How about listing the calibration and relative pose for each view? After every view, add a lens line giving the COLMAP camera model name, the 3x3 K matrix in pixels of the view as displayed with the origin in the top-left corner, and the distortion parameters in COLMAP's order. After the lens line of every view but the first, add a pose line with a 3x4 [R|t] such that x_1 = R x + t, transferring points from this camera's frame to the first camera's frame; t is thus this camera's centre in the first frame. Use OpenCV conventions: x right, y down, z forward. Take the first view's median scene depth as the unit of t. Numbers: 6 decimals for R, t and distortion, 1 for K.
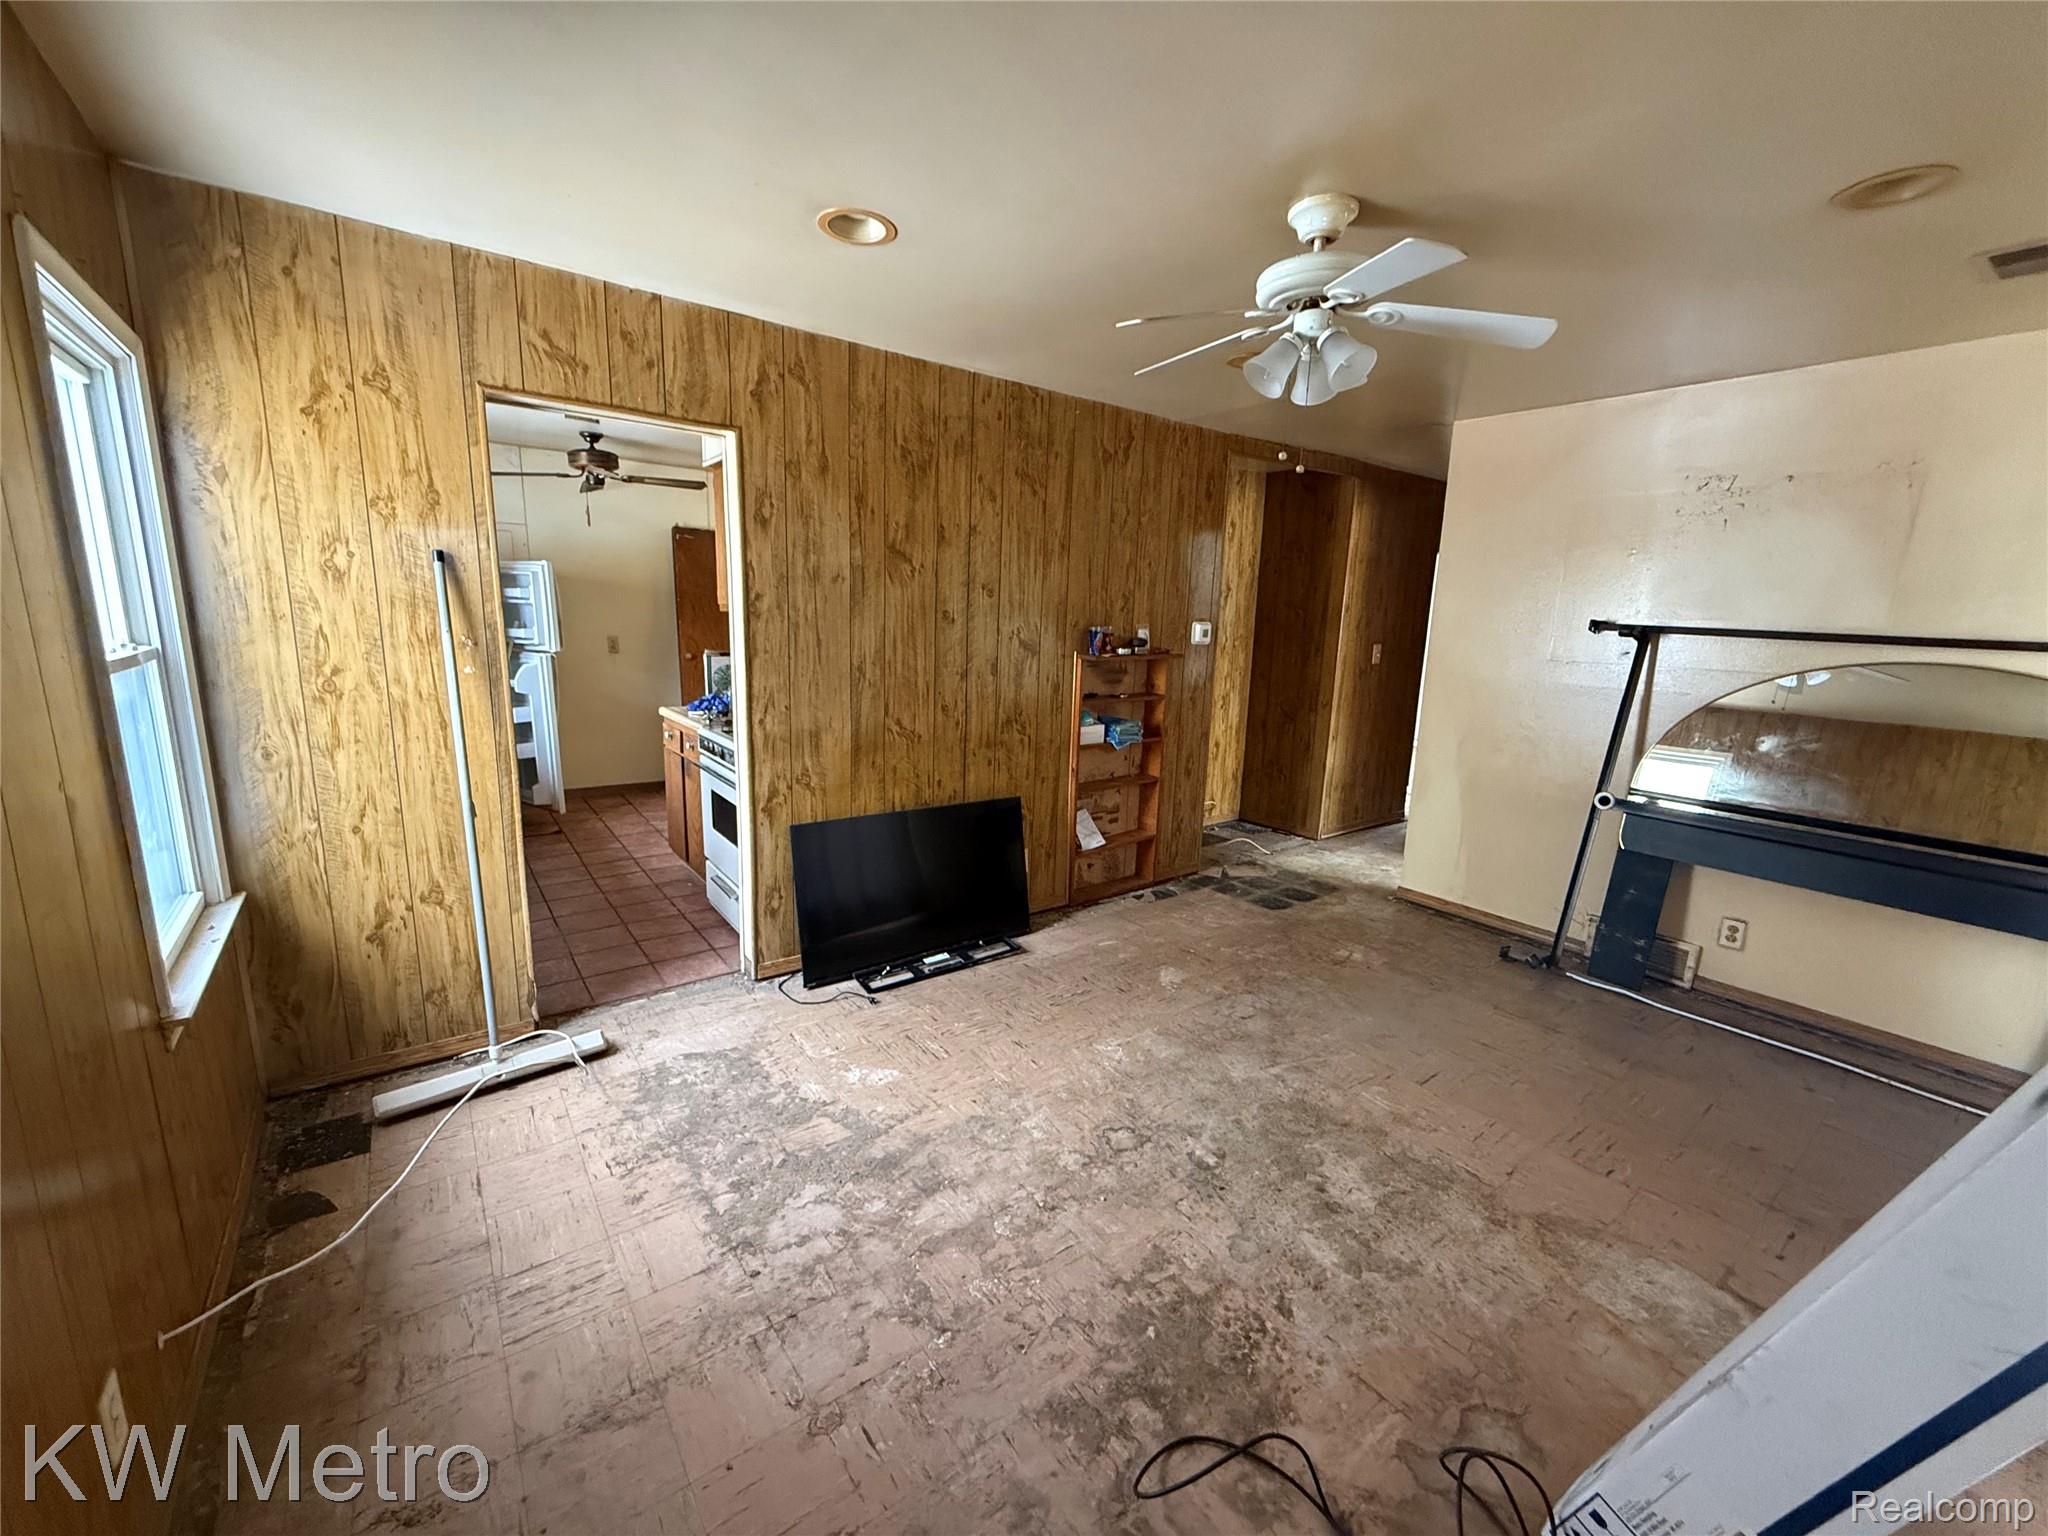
lens RADIAL K [[819.2, 0, 1026.1], [0, 819.2, 774.5], [0, 0, 1]] dist [-0.000954, -0.000461]
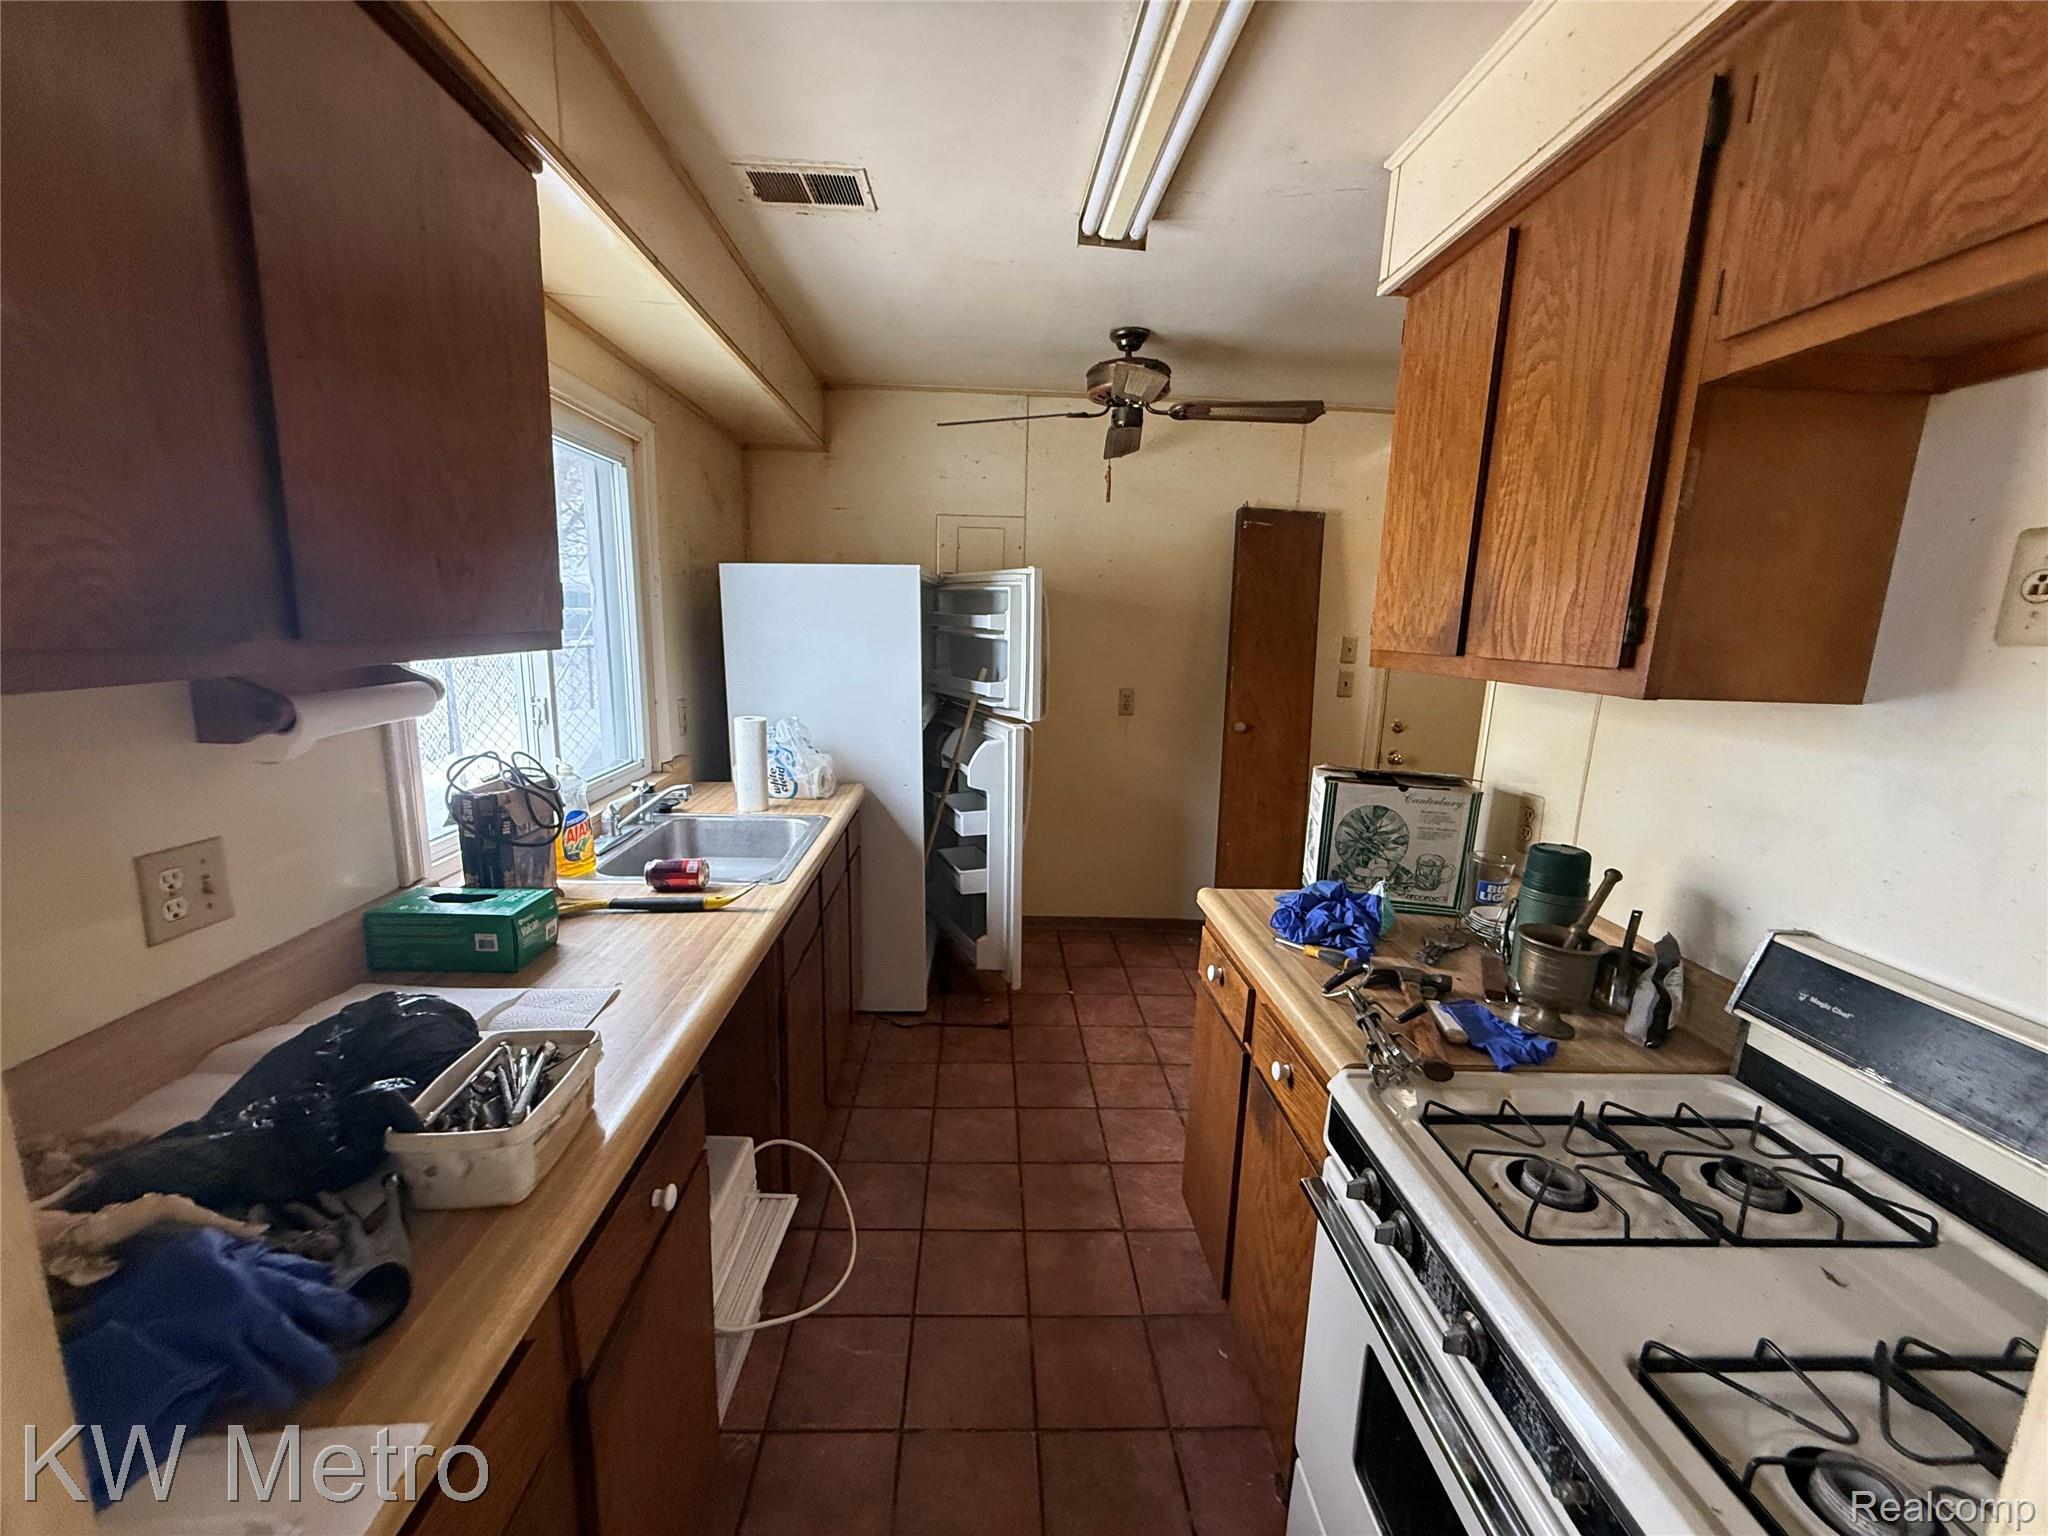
lens RADIAL K [[819.2, 0, 1017.5], [0, 819.2, 771.4], [0, 0, 1]] dist [-0.000954, -0.000461]
pose [[0.823021, 0.097297, -0.559615, -0.255162], [-0.112750, 0.993599, 0.006929, -0.118622], [0.556707, 0.057394, 0.828724, 0.514370]]
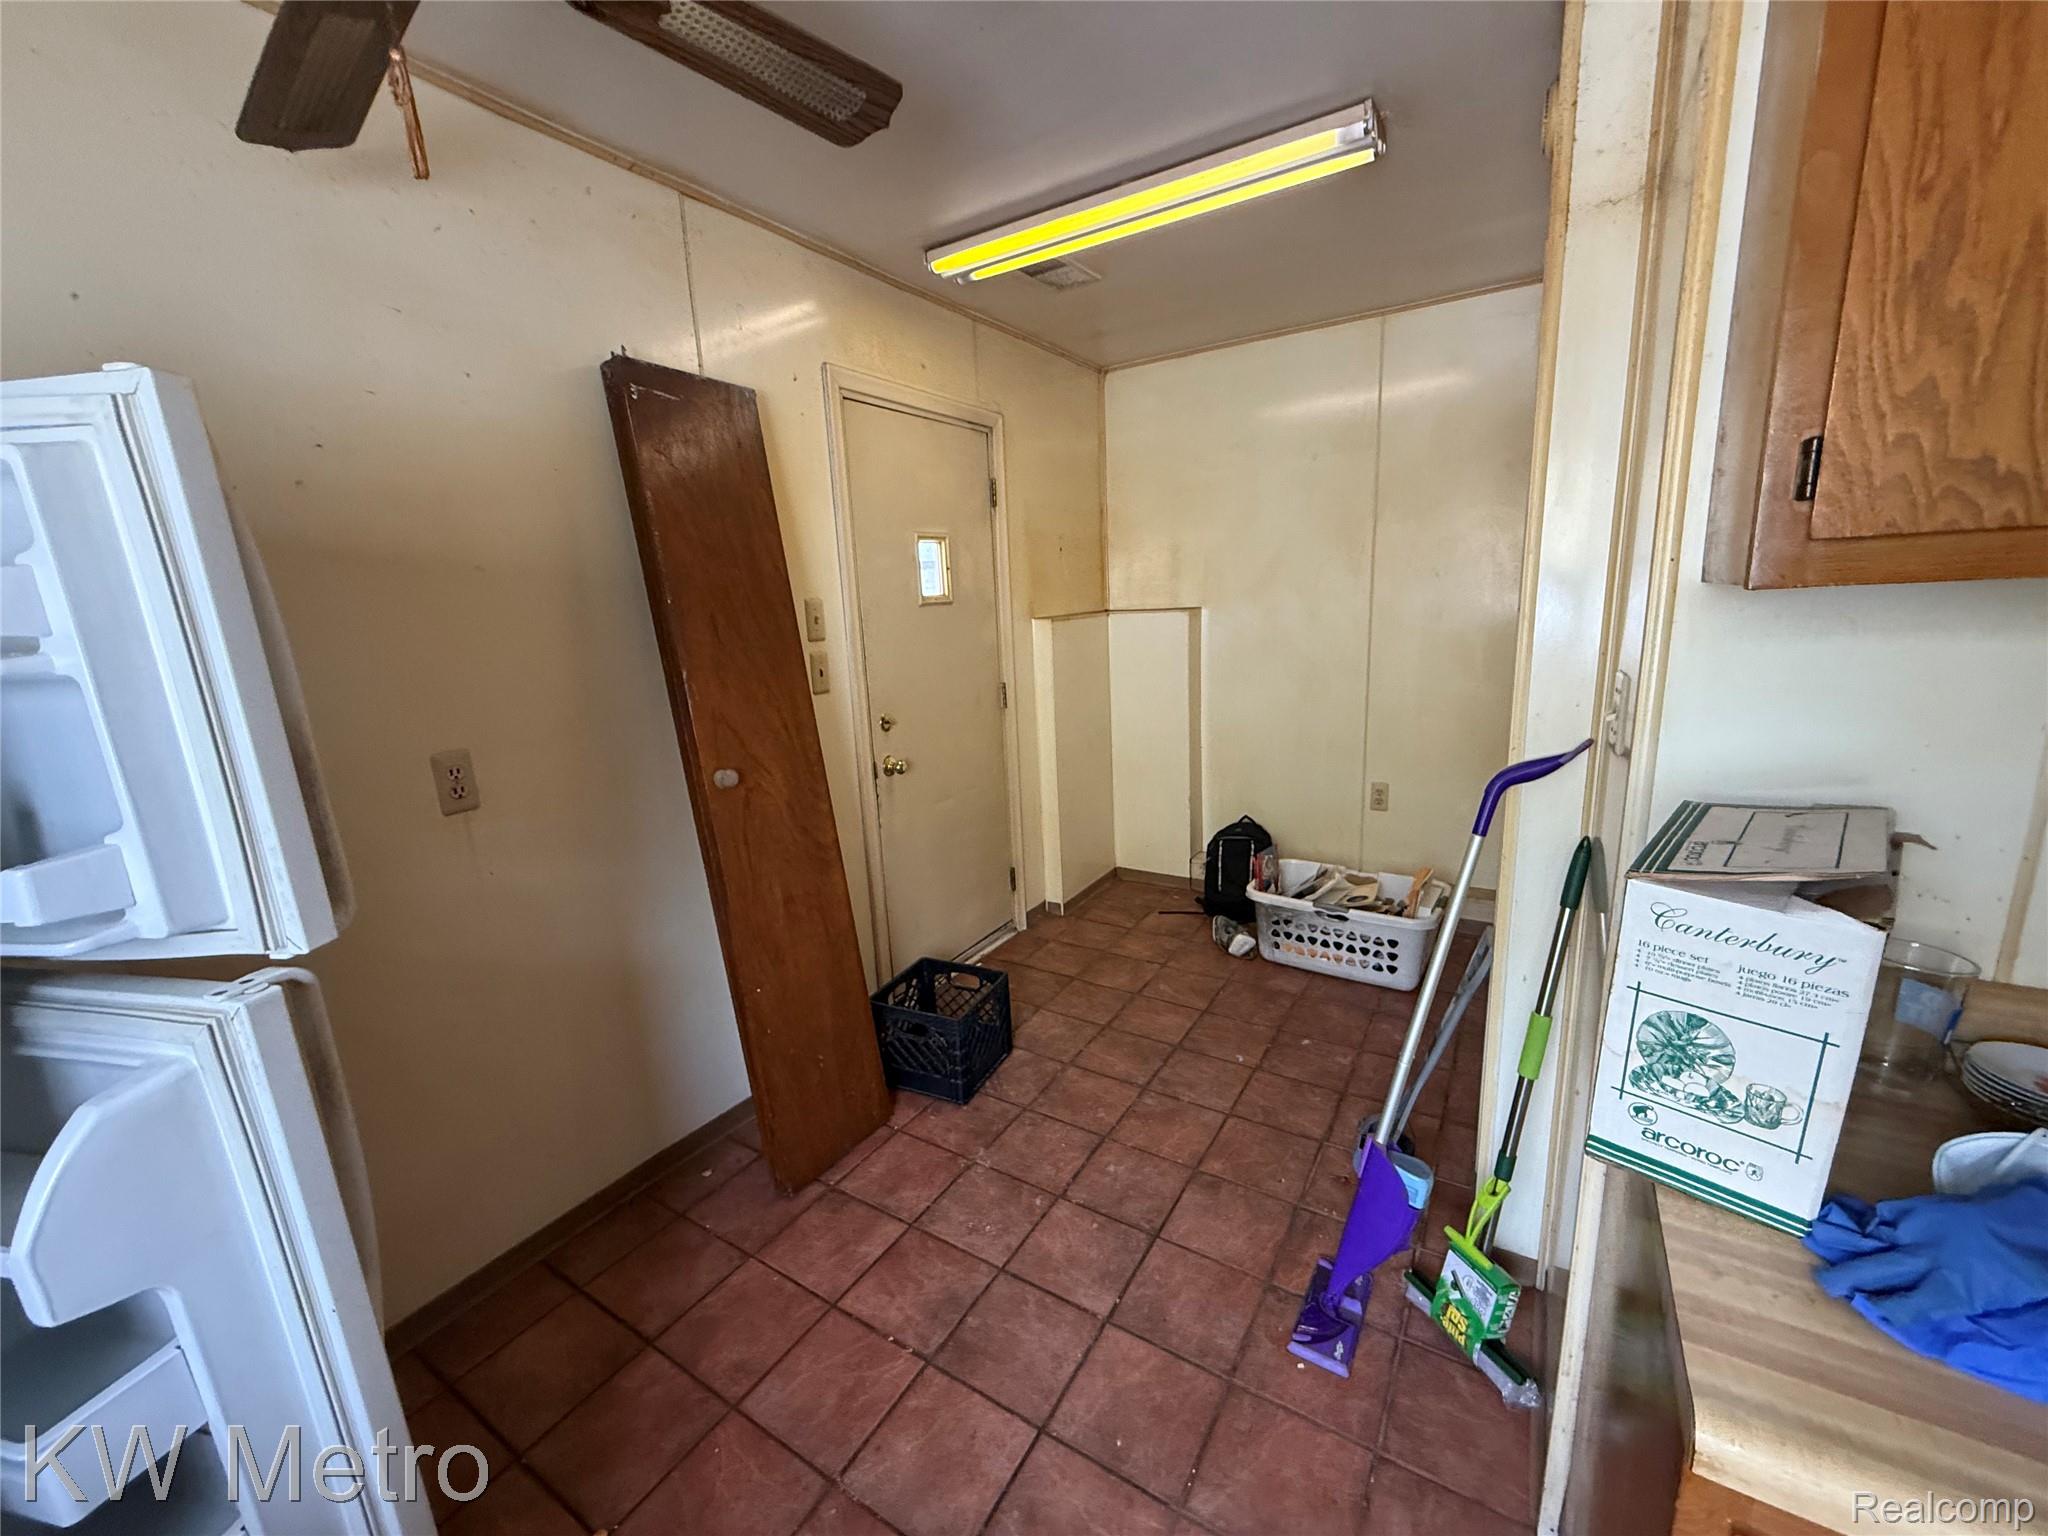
lens RADIAL K [[819.2, 0, 1021.8], [0, 819.2, 771.8], [0, 0, 1]] dist [-0.000954, -0.000461]
pose [[0.931423, -0.151587, 0.330867, -0.491295], [0.145008, 0.988423, 0.044637, -0.172663], [-0.333803, 0.006403, 0.942621, 0.799094]]
